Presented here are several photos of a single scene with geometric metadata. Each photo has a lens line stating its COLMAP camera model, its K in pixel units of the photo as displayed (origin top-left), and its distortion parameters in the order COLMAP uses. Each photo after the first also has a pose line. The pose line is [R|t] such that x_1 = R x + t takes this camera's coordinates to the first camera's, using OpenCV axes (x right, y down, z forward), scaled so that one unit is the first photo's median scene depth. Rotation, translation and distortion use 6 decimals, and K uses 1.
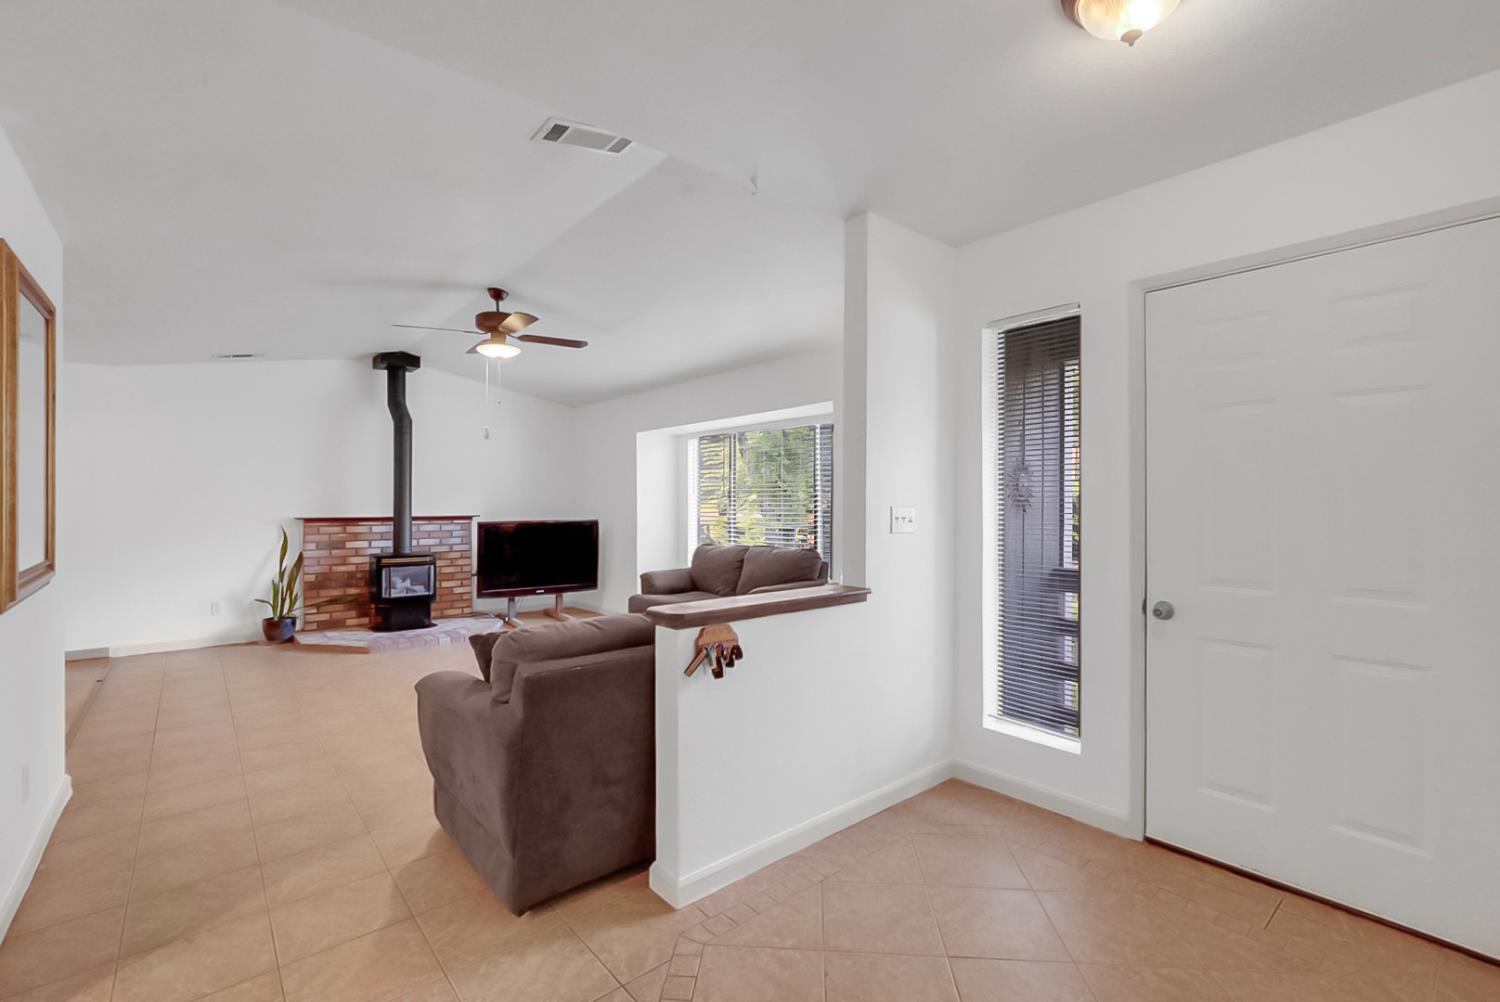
lens RADIAL K [[656.6, 0, 744.9], [0, 656.6, 505.6], [0, 0, 1]] dist [-0.002517, 0.001166]
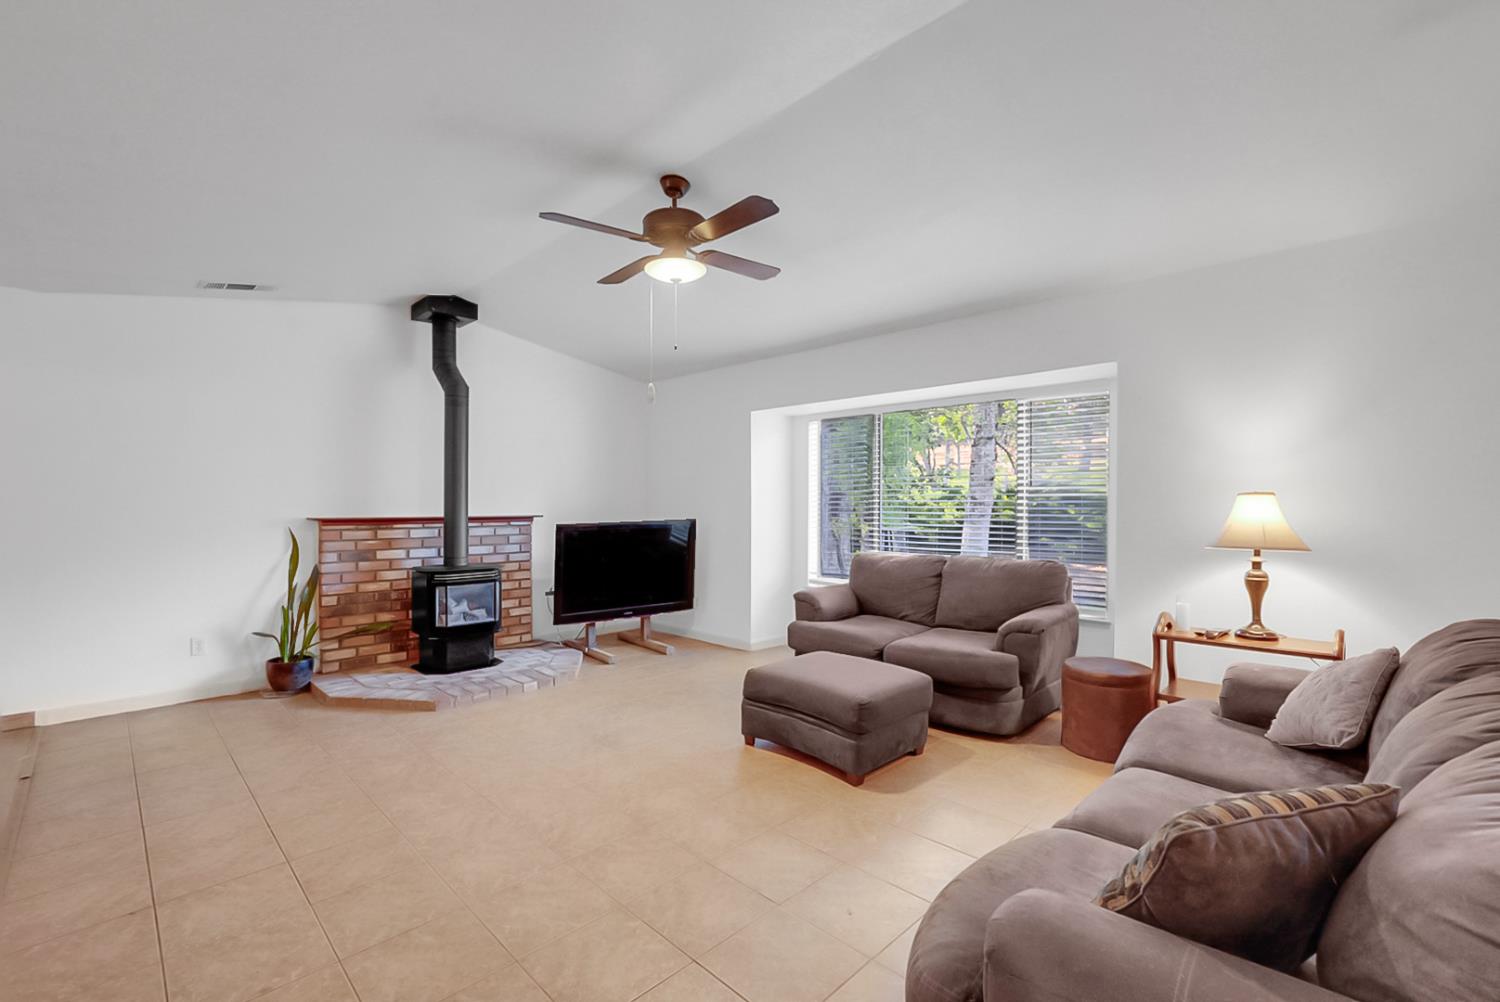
lens RADIAL K [[656.6, 0, 754.8], [0, 656.6, 506.7], [0, 0, 1]] dist [-0.002517, 0.001166]
pose [[0.996329, 0.003645, 0.085529, -0.249467], [-0.003635, 0.999993, -0.000264, 0.004337], [-0.085529, -0.000048, 0.996336, 0.228530]]
